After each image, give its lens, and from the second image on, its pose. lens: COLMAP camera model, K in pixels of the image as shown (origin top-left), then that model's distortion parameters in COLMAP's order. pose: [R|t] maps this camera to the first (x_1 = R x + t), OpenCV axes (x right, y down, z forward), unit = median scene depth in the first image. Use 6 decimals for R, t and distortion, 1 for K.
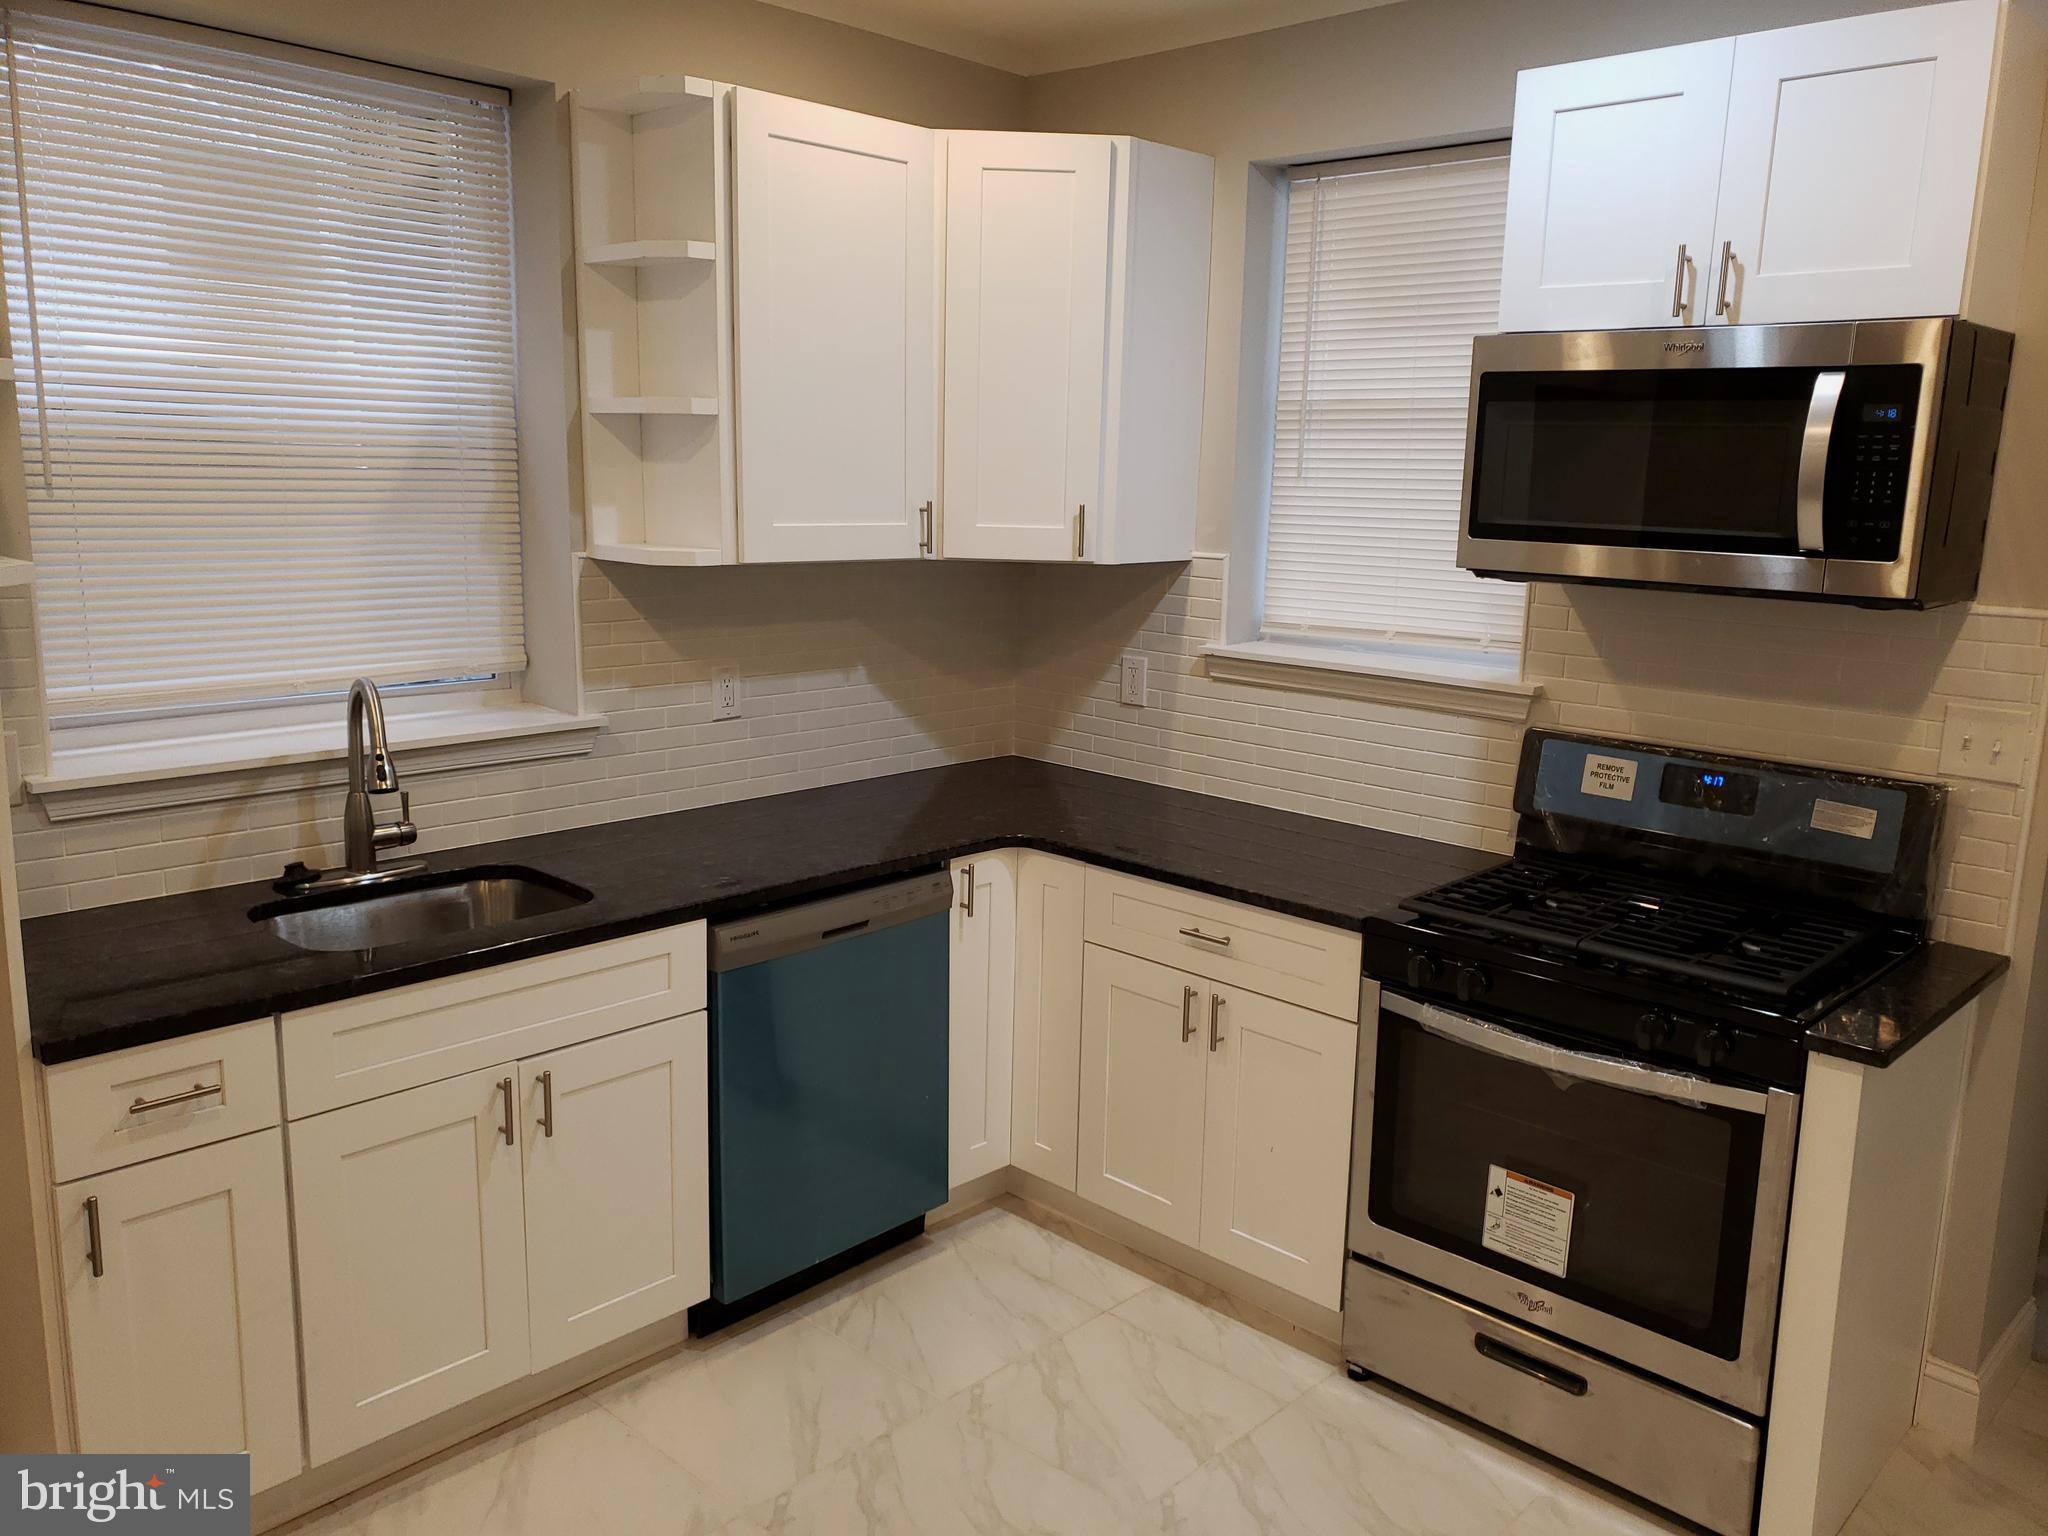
lens RADIAL K [[1578.6, 0, 1043.3], [0, 1578.6, 767.7], [0, 0, 1]] dist [0.060029, -0.078203]
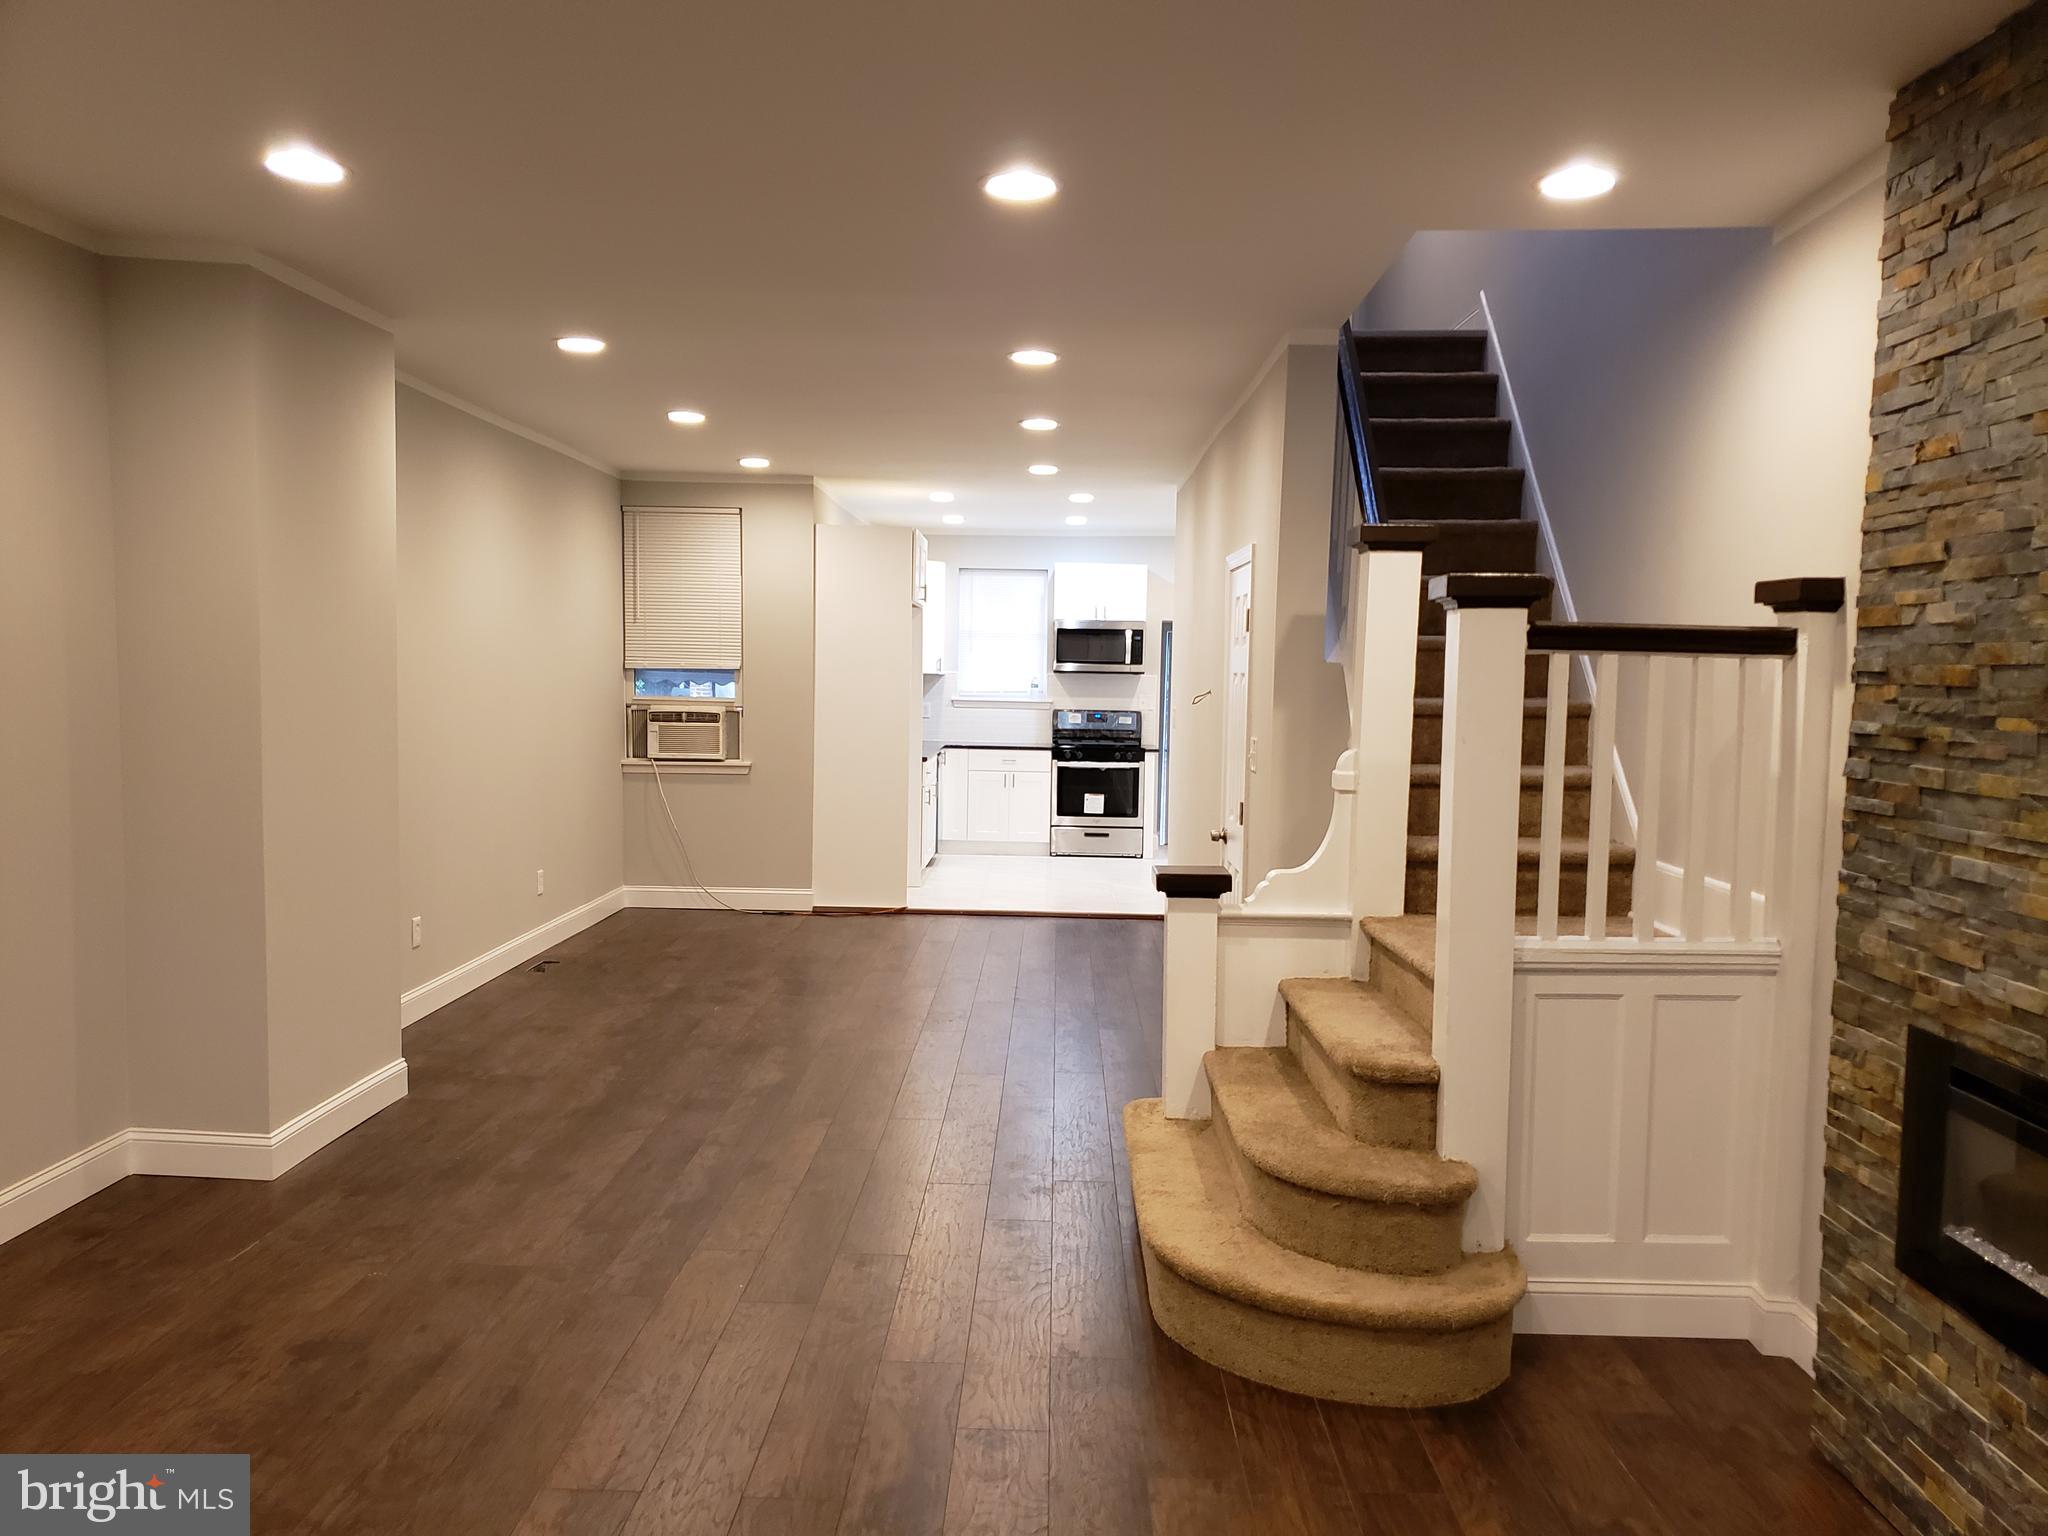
lens RADIAL K [[1578.6, 0, 1016.7], [0, 1578.6, 799.4], [0, 0, 1]] dist [0.060029, -0.078203]
pose [[0.732070, -0.059953, 0.678587, -2.877675], [0.126493, 0.990760, -0.048928, 0.444131], [-0.669383, 0.121655, 0.732889, -2.163920]]
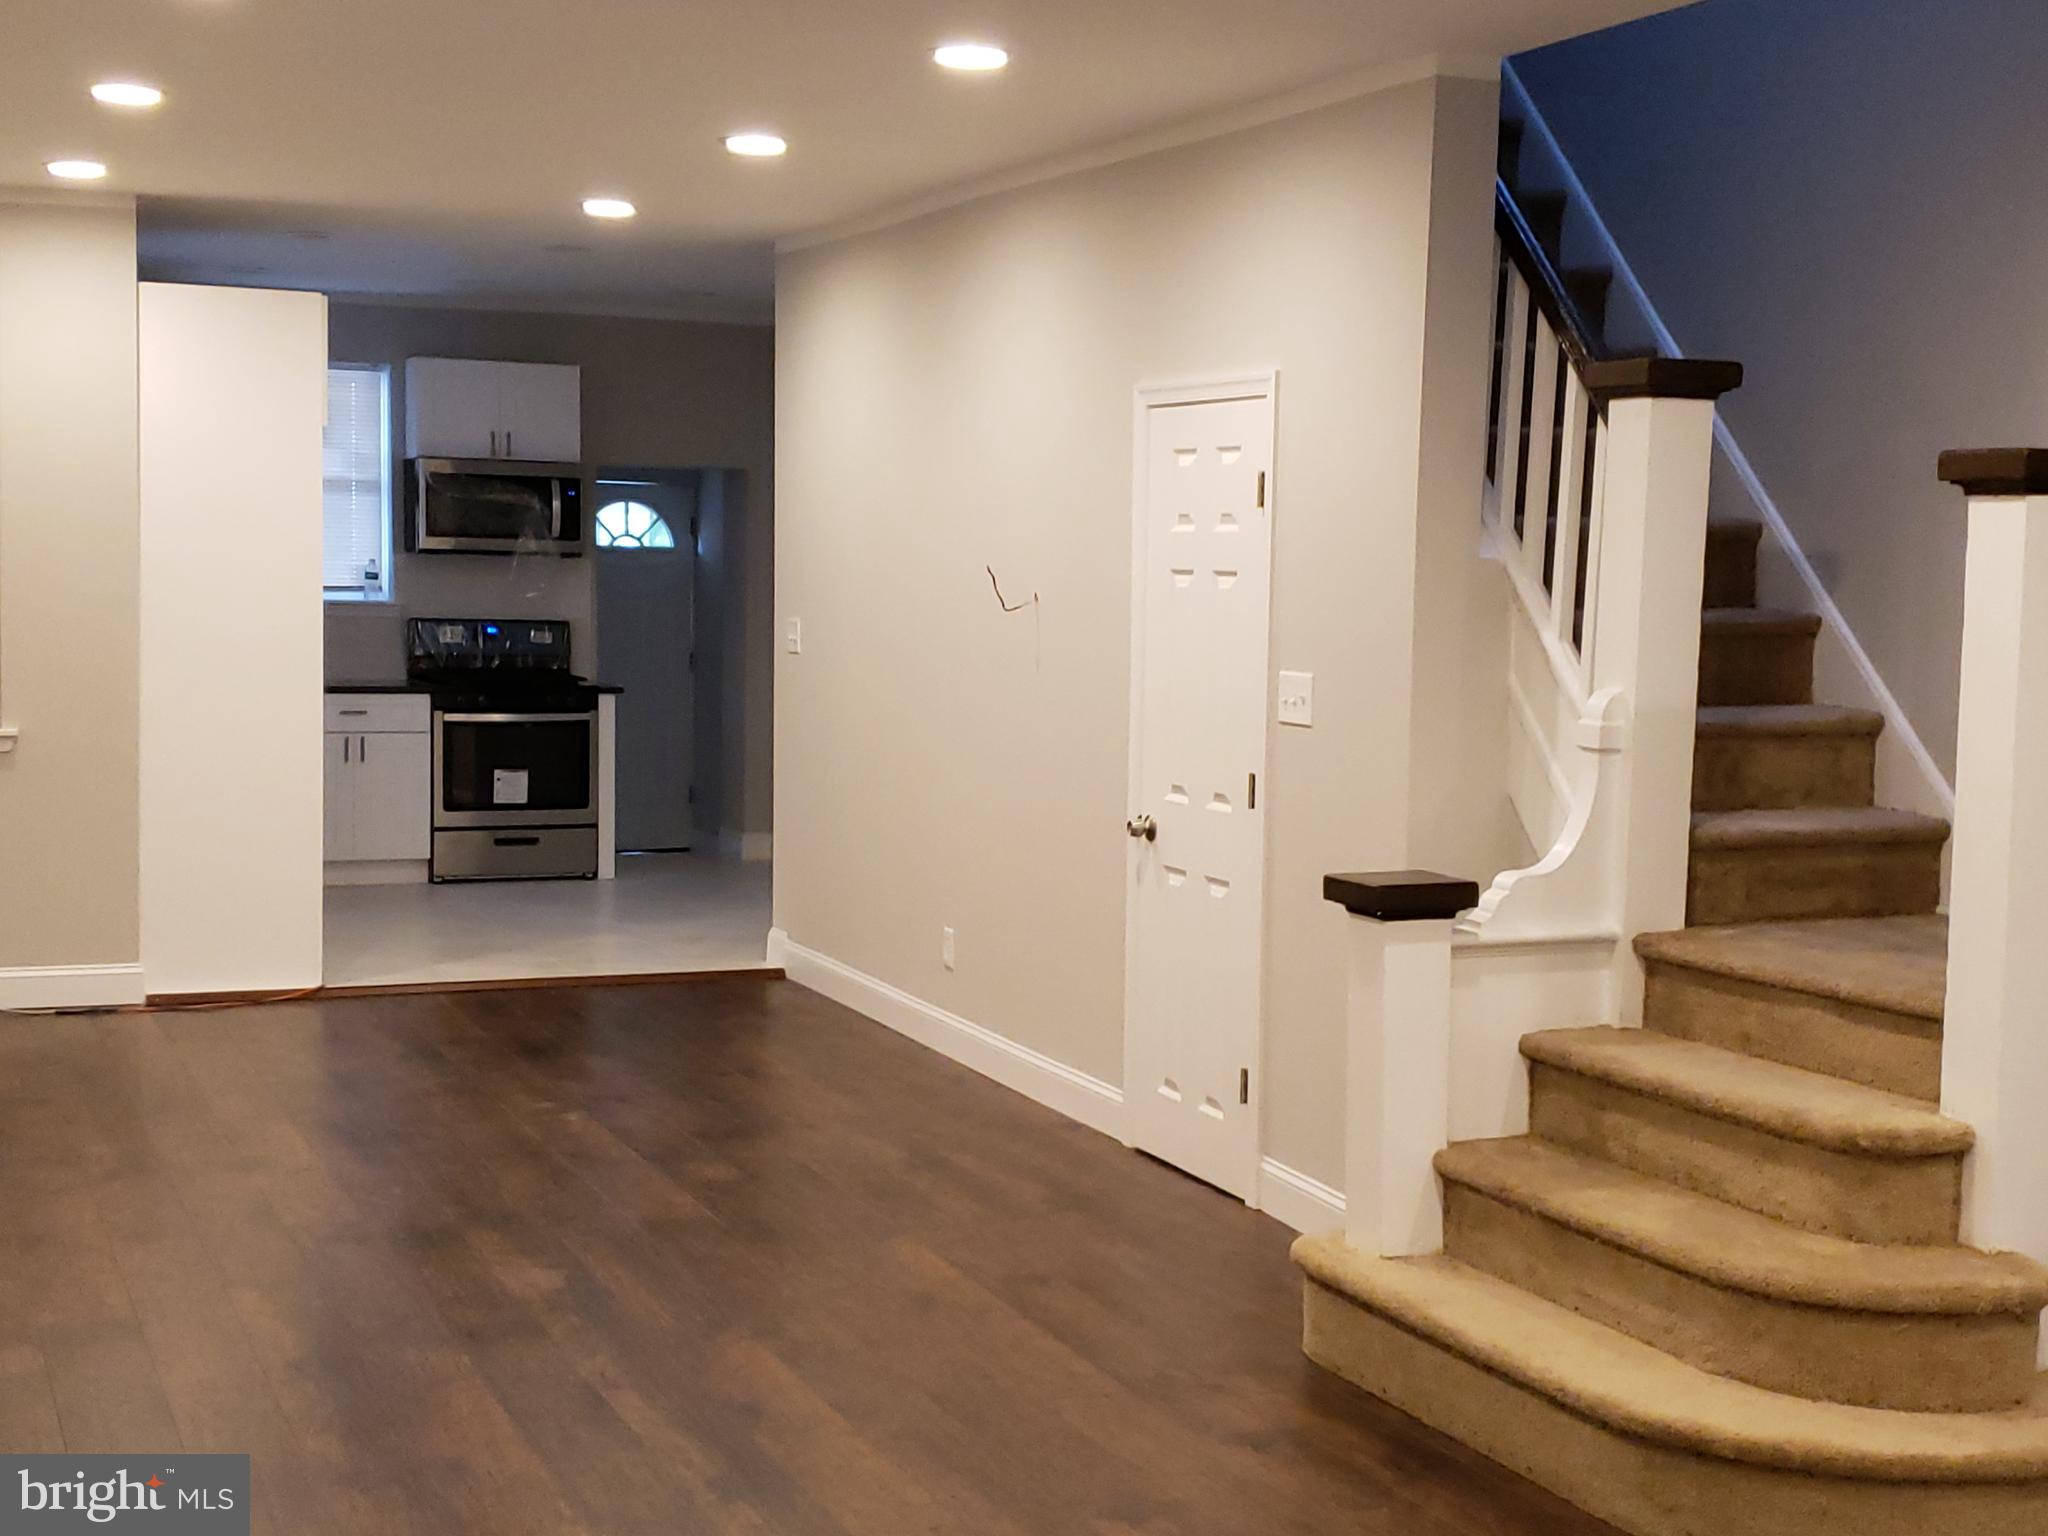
lens RADIAL K [[2855.2, 0, 1022.9], [0, 2855.2, 781.8], [0, 0, 1]] dist [0.066711, 0.000000]
pose [[0.402248, -0.083808, 0.911687, -3.512866], [0.167065, 0.985801, 0.016910, 0.318615], [-0.900159, 0.145509, 0.410538, -1.650558]]
